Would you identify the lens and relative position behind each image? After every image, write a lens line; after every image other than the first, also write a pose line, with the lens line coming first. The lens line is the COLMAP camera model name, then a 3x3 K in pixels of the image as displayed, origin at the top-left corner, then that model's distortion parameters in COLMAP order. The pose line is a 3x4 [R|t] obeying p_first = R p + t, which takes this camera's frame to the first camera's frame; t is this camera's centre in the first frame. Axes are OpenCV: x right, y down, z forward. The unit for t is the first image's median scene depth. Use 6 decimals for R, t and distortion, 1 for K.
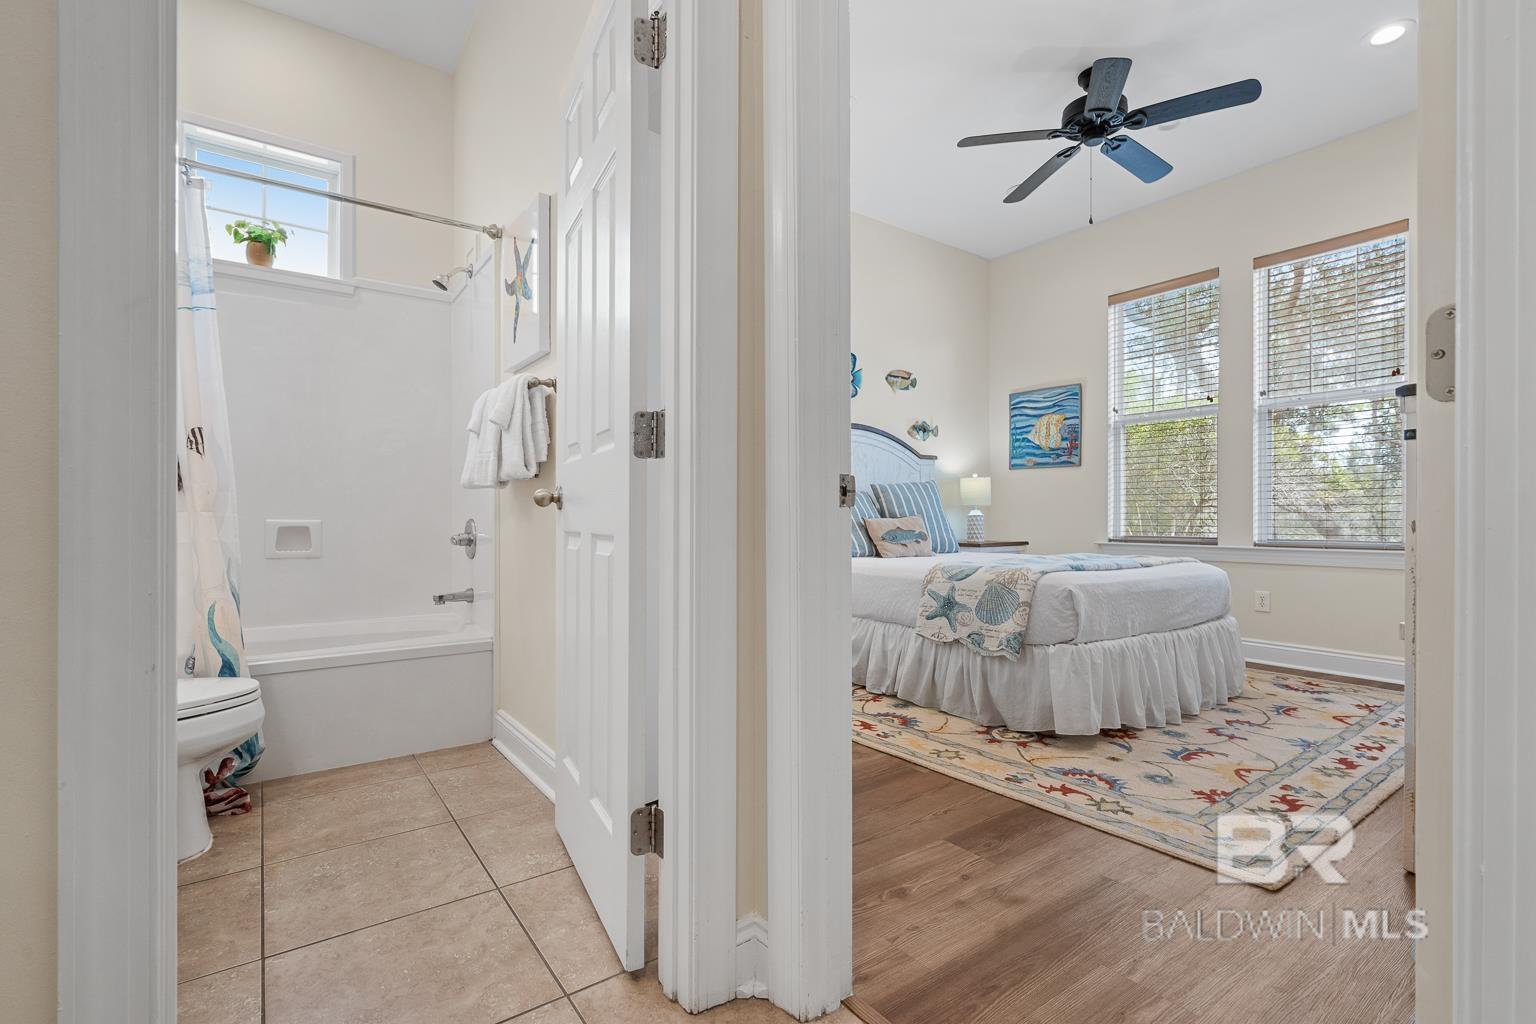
lens RADIAL K [[702.1, 0, 760.3], [0, 702.1, 514.6], [0, 0, 1]] dist [-0.009080, 0.005348]
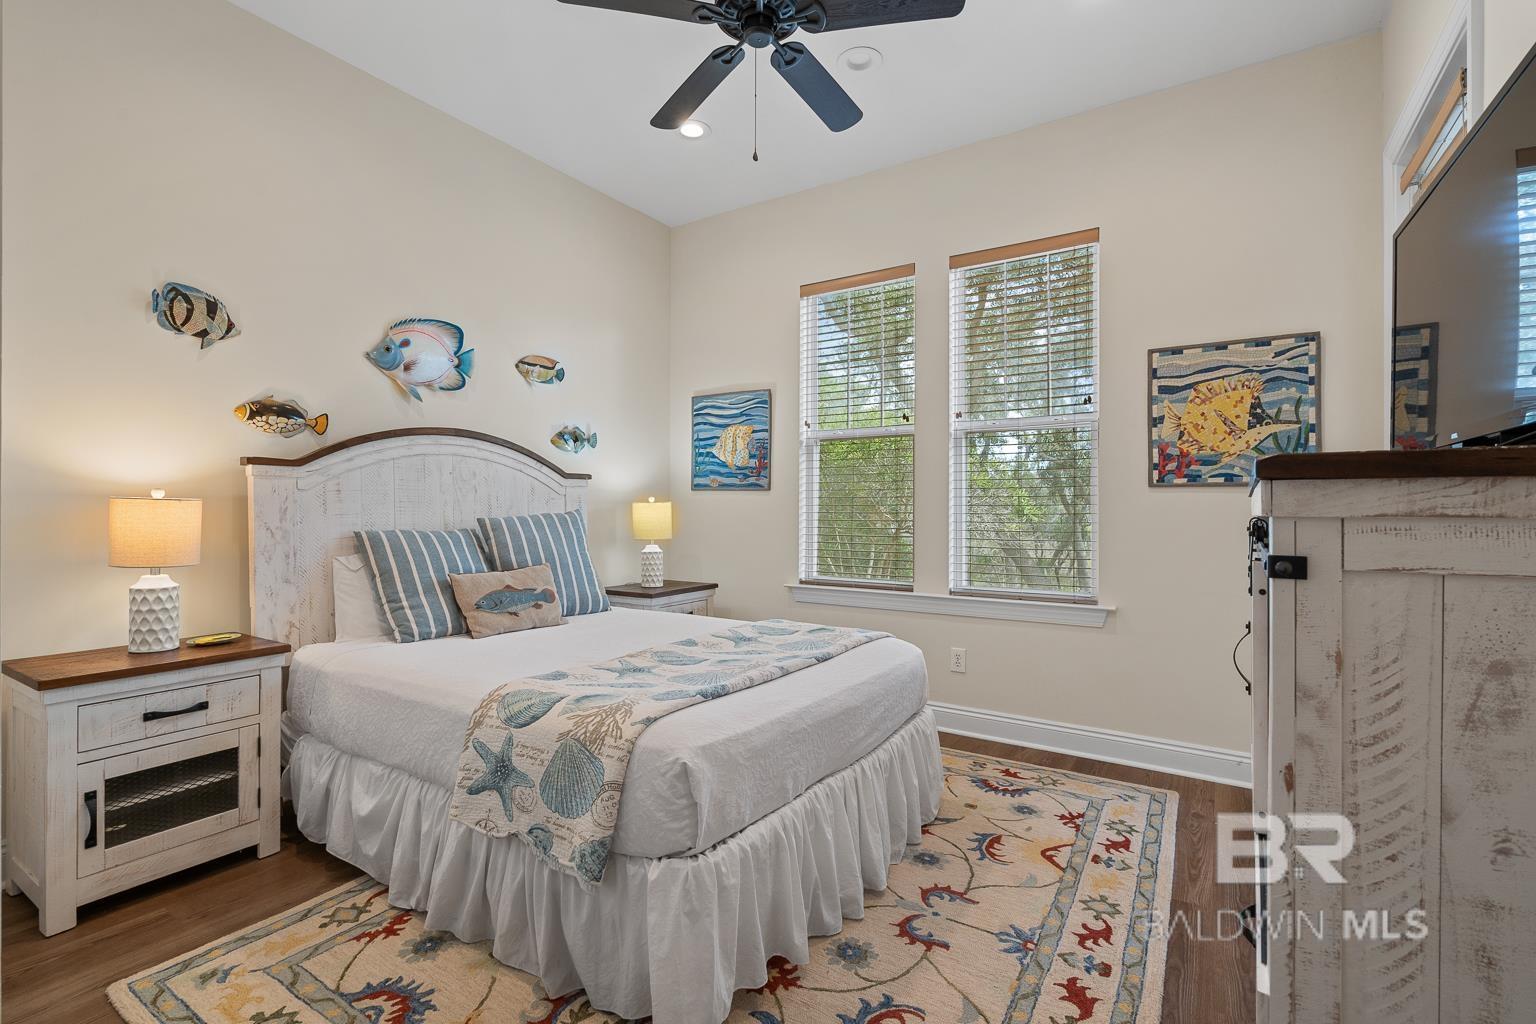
lens RADIAL K [[702.1, 0, 768.2], [0, 702.1, 504.0], [0, 0, 1]] dist [-0.009080, 0.005348]
pose [[0.931359, 0.003349, 0.364088, 0.270623], [-0.002691, 0.999994, -0.002314, -0.088519], [-0.364093, 0.001175, 0.931362, 0.409443]]
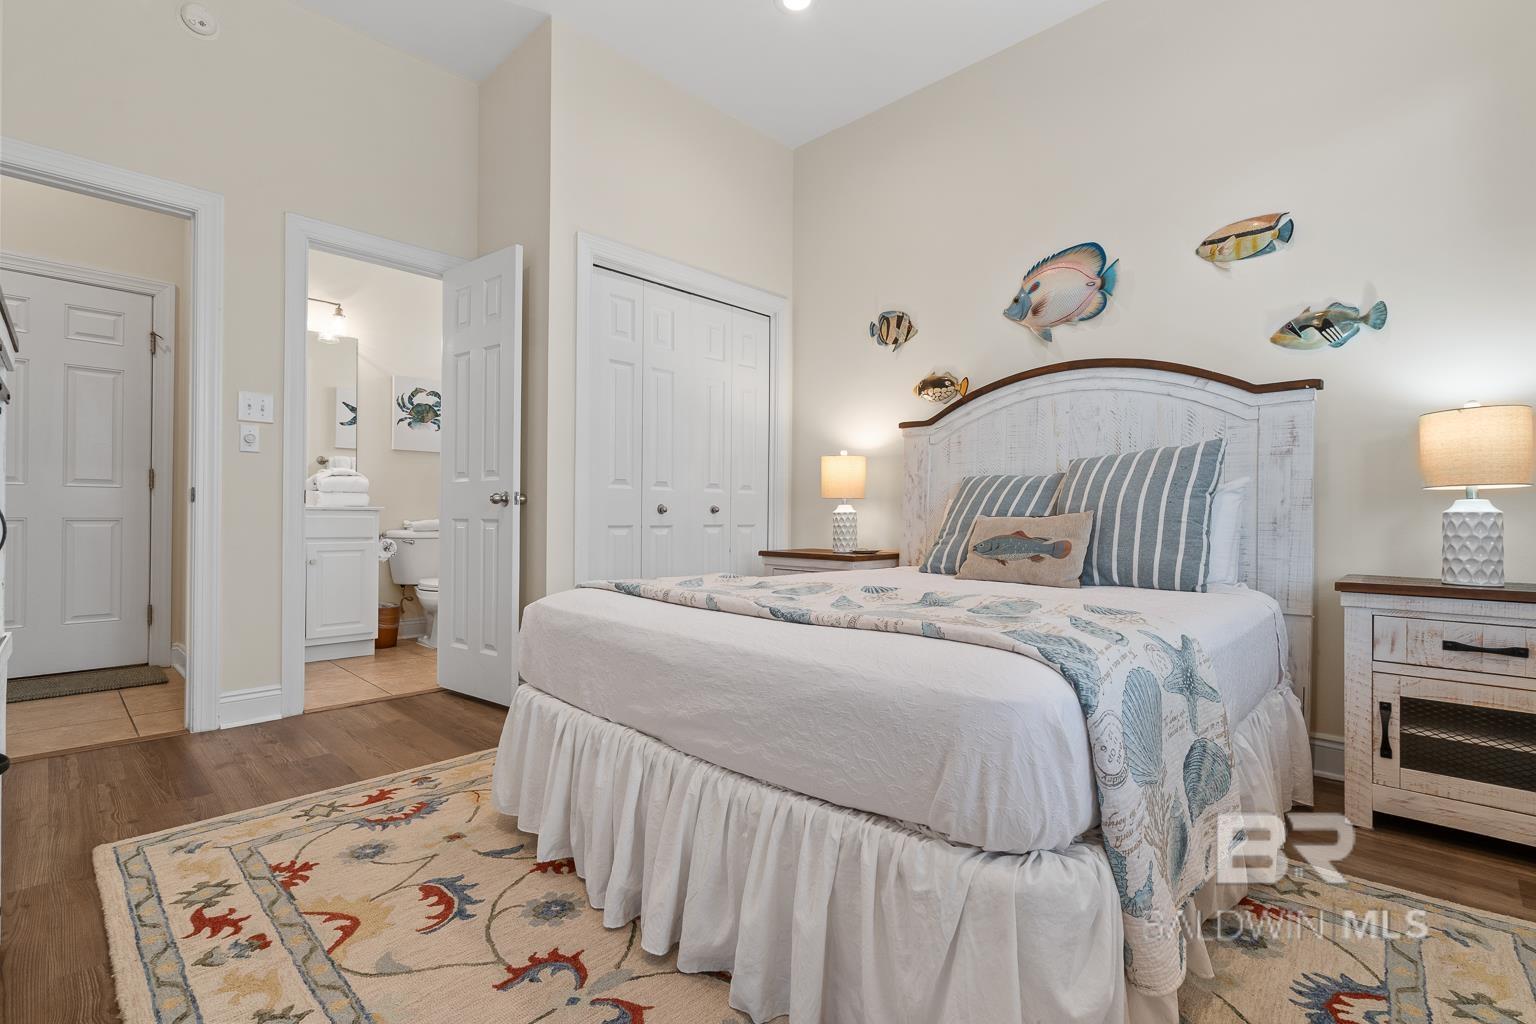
lens RADIAL K [[702.1, 0, 752.1], [0, 702.1, 510.2], [0, 0, 1]] dist [-0.009080, 0.005348]
pose [[0.167850, -0.008481, -0.985776, 1.086389], [-0.006012, 0.999936, -0.009626, 0.009735], [0.985794, 0.007542, 0.167788, 0.999619]]
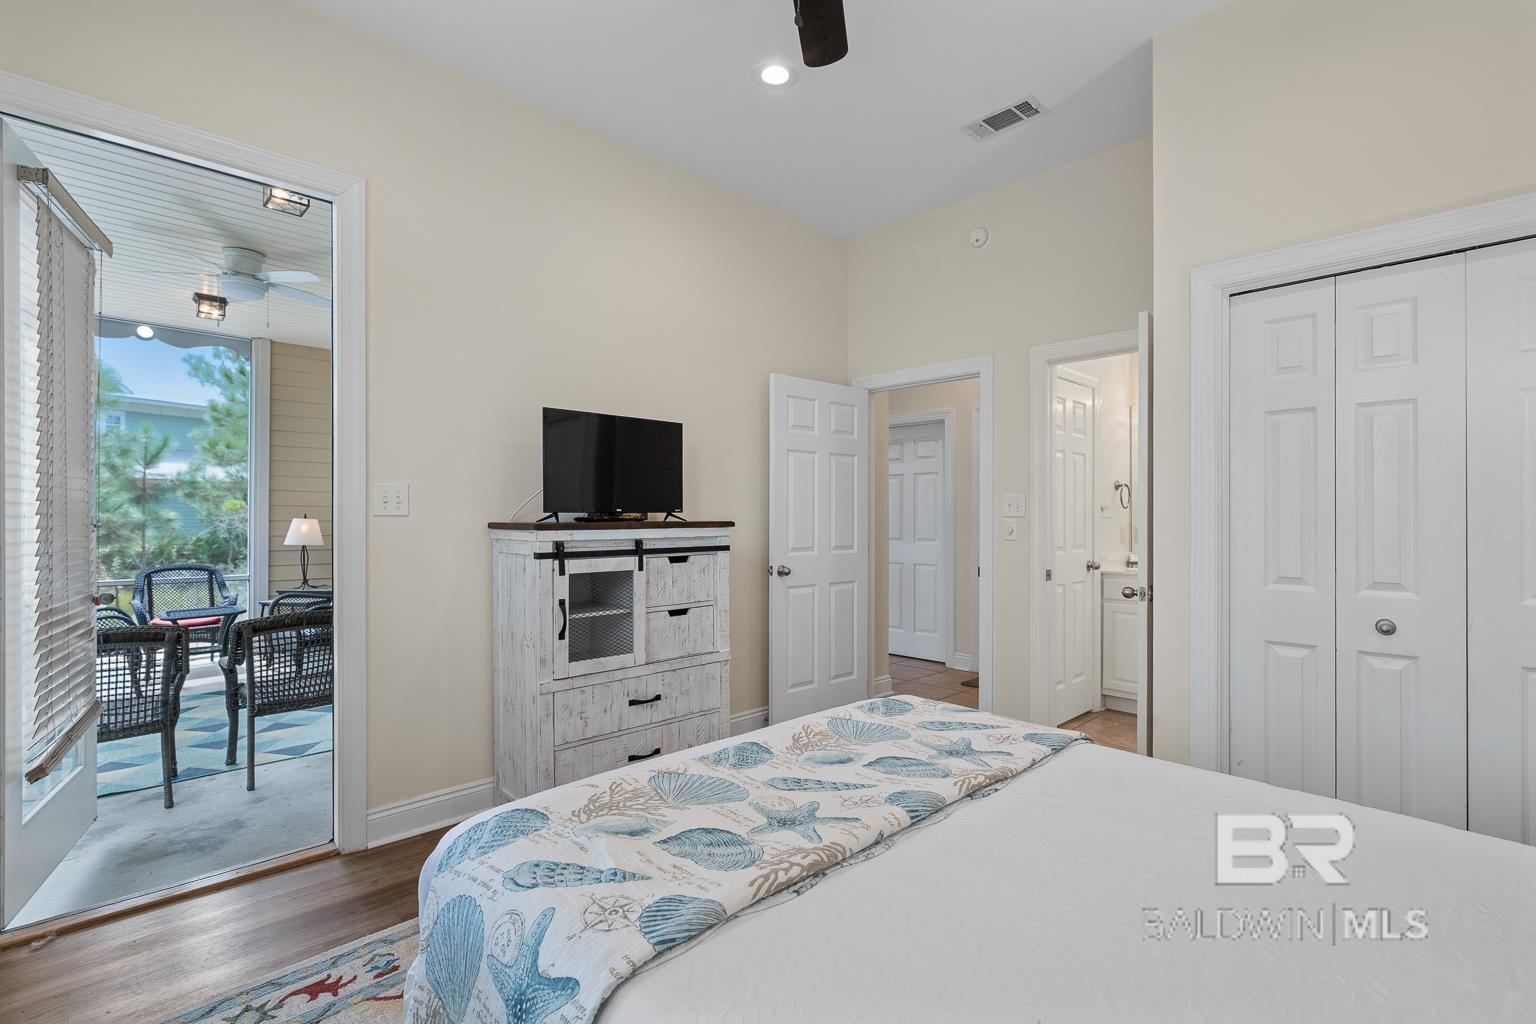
lens RADIAL K [[702.1, 0, 769.4], [0, 702.1, 516.3], [0, 0, 1]] dist [-0.009080, 0.005348]
pose [[-0.987772, -0.007273, -0.155737, 0.646880], [-0.006558, 0.999965, -0.005102, -0.108817], [0.155768, -0.004018, -0.987785, 1.660313]]
